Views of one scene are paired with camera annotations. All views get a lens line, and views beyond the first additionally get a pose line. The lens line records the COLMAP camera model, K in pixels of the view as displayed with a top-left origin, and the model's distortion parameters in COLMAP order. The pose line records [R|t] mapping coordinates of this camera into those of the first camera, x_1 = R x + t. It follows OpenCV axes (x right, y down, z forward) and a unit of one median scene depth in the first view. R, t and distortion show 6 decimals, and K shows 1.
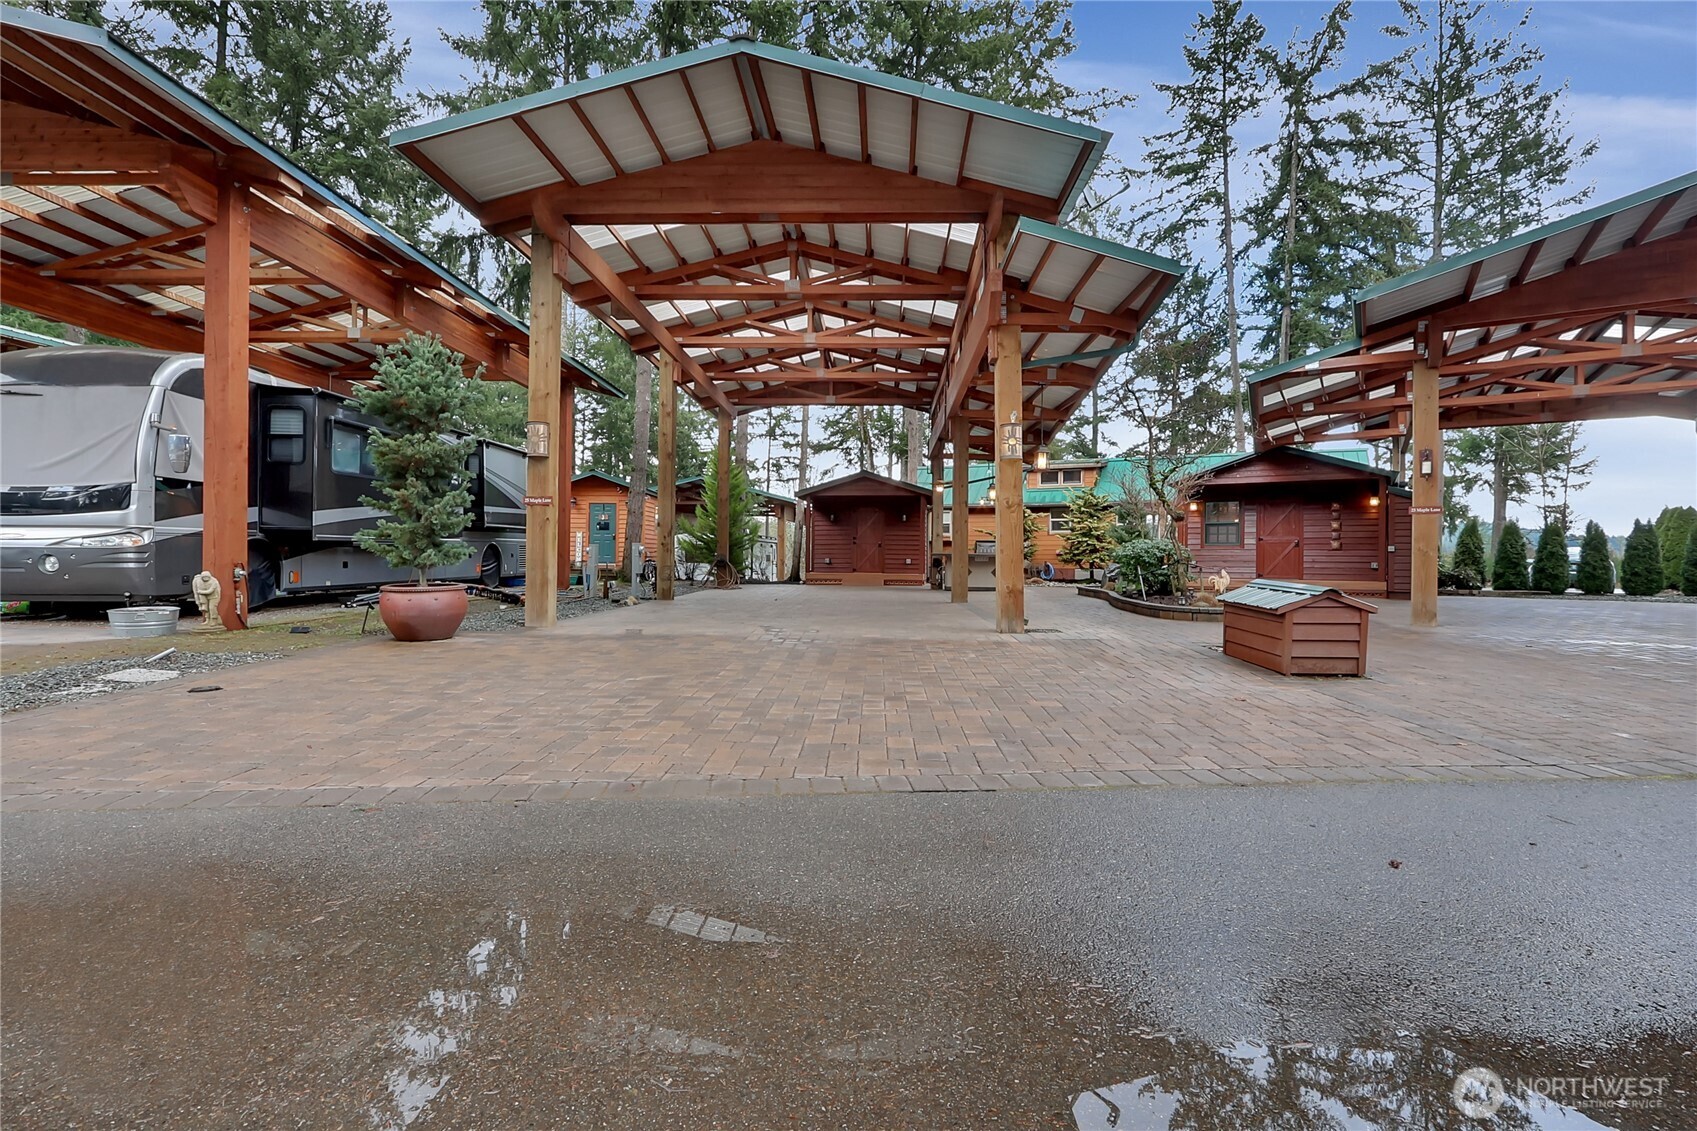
lens RADIAL K [[756.6, 0, 848.5], [0, 756.6, 565.5], [0, 0, 1]] dist [-0.000582, -0.000096]
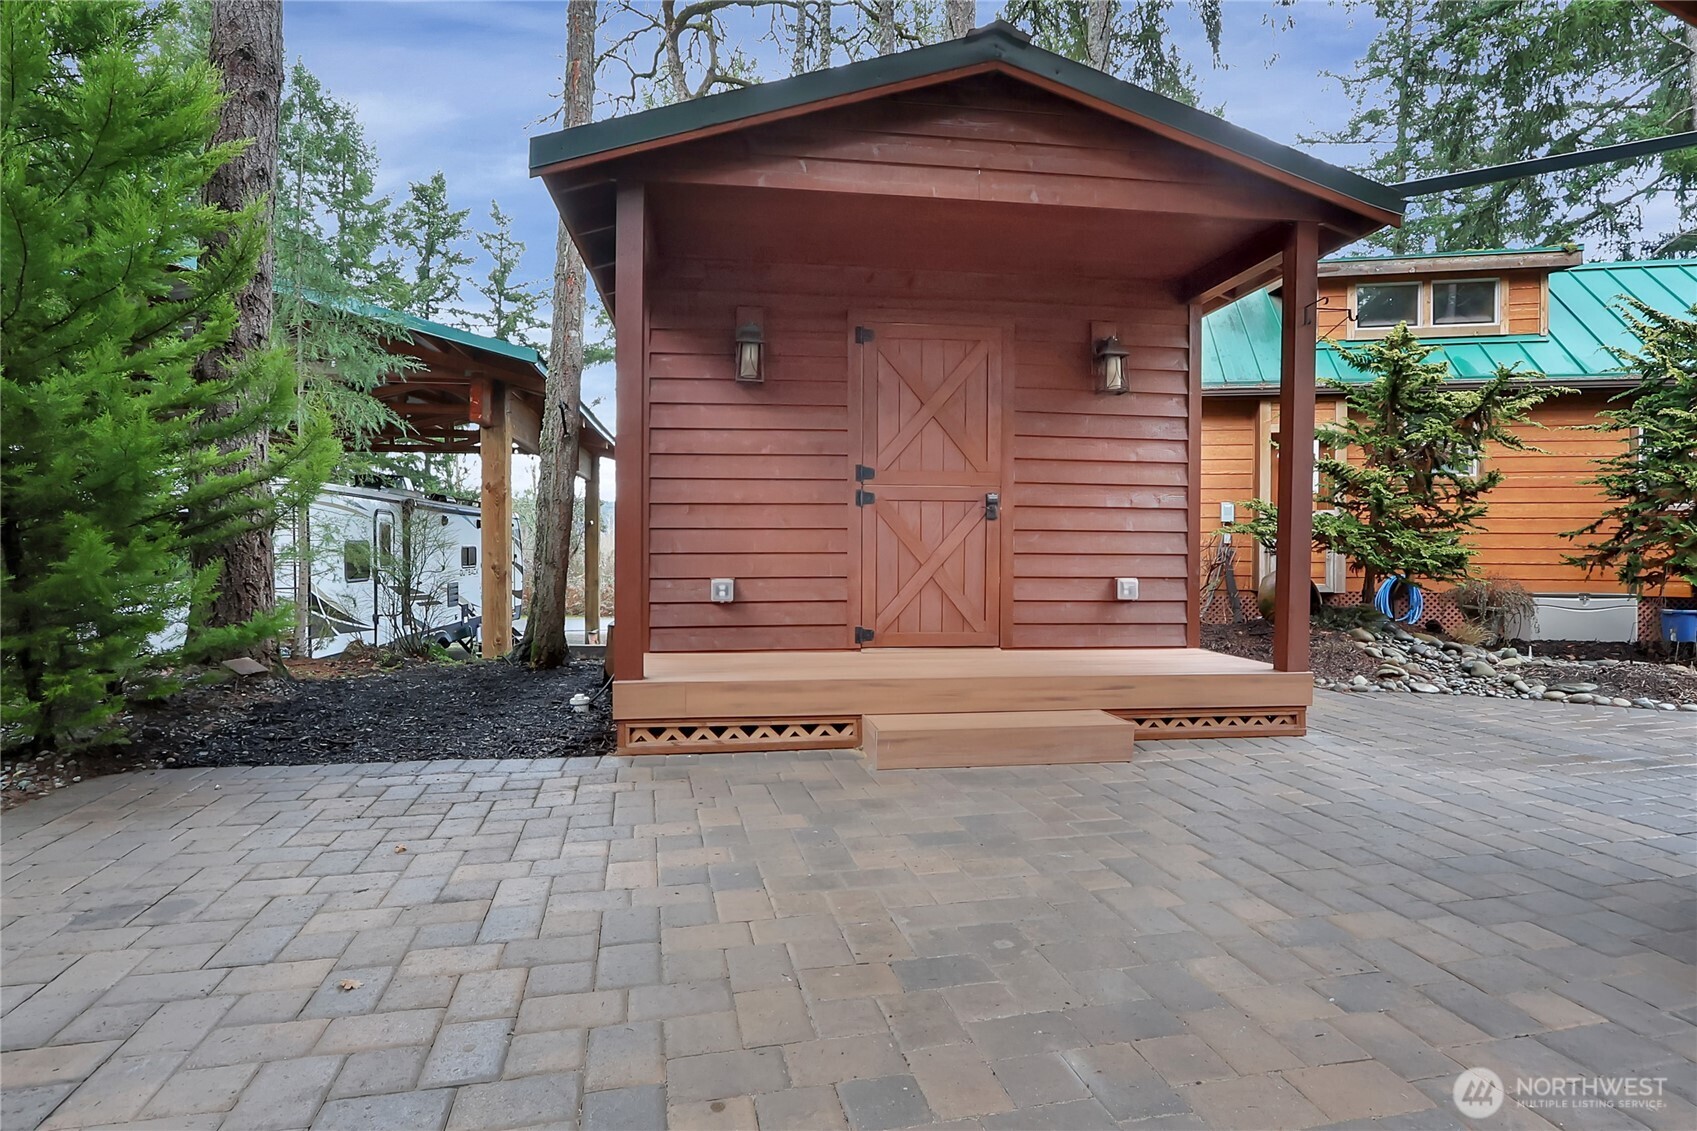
lens RADIAL K [[983.8, 0, 849.0], [0, 983.8, 532.4], [0, 0, 1]] dist [-0.004629, -0.000489]
pose [[0.973108, -0.001844, 0.230344, -0.067252], [0.007024, 0.999740, -0.021670, -0.019017], [-0.230244, 0.022706, 0.972868, 0.948594]]
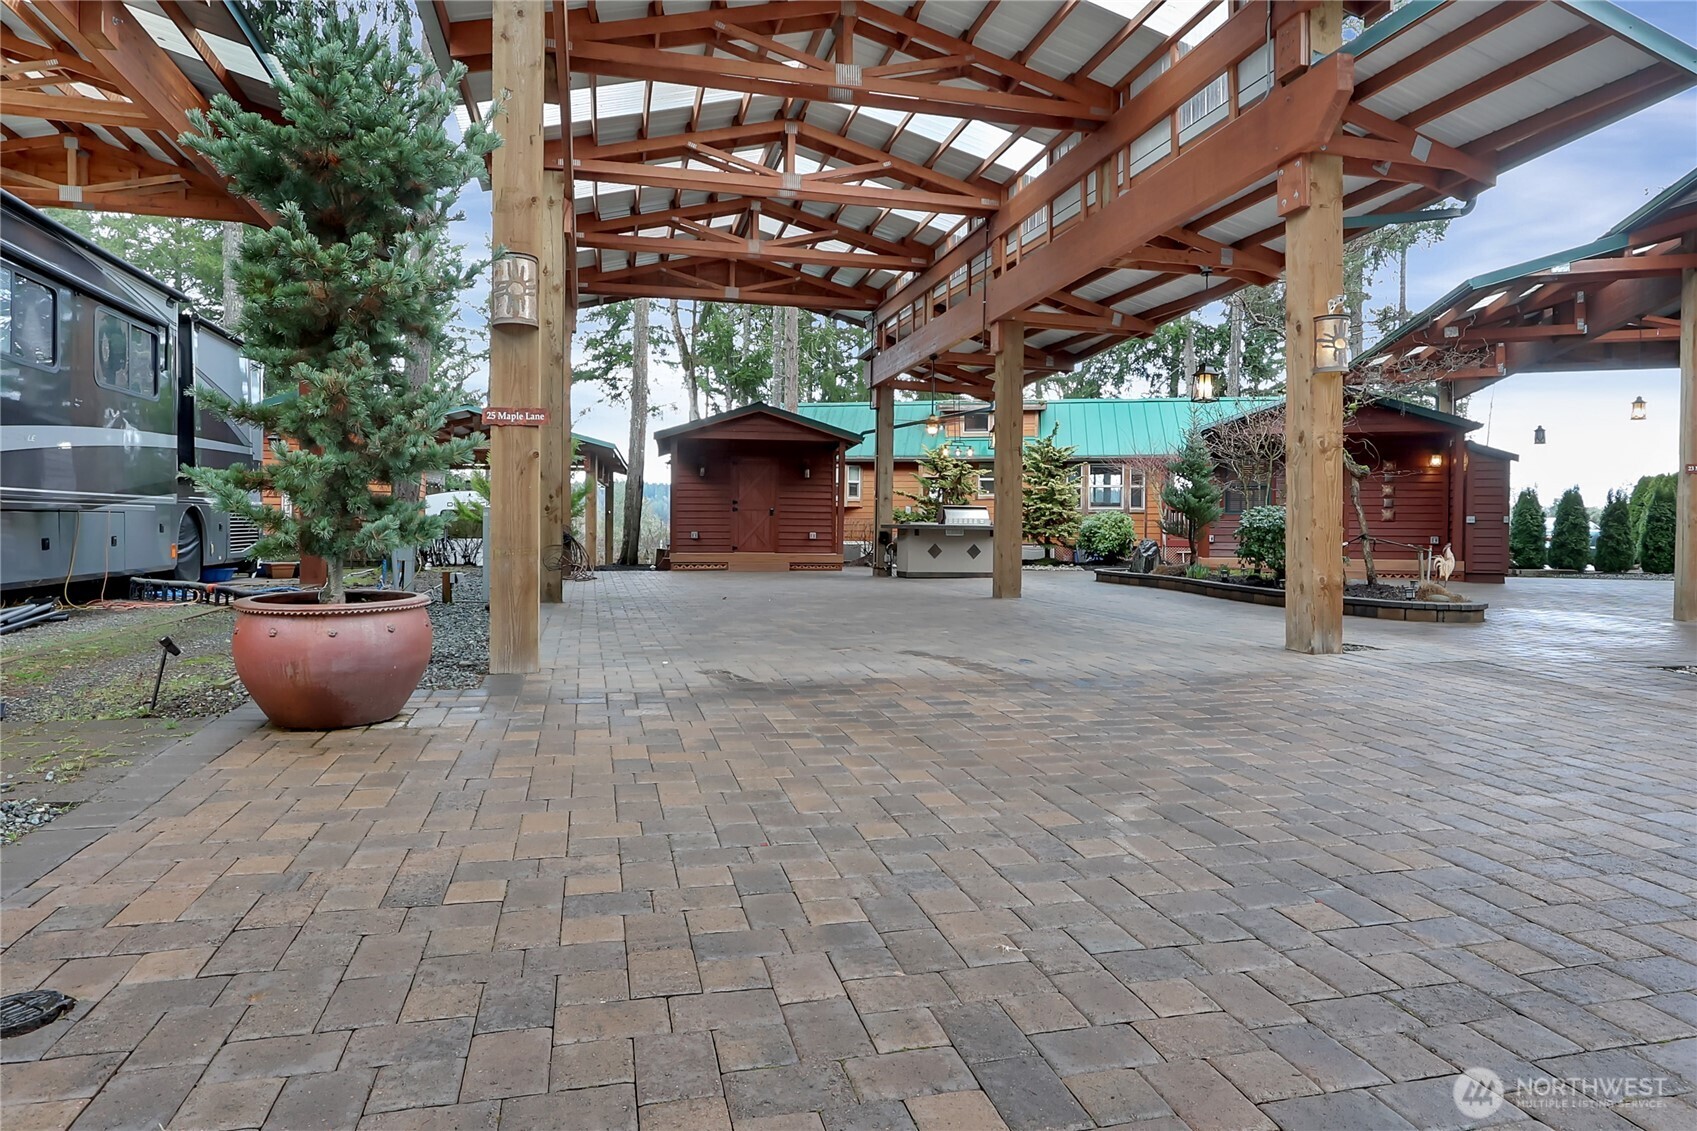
lens RADIAL K [[983.8, 0, 849.0], [0, 983.8, 532.4], [0, 0, 1]] dist [-0.004629, -0.000489]
pose [[0.962424, -0.000742, 0.271550, -0.168302], [0.002754, 0.999972, -0.007027, -0.002474], [-0.271537, 0.007511, 0.962399, 0.146965]]
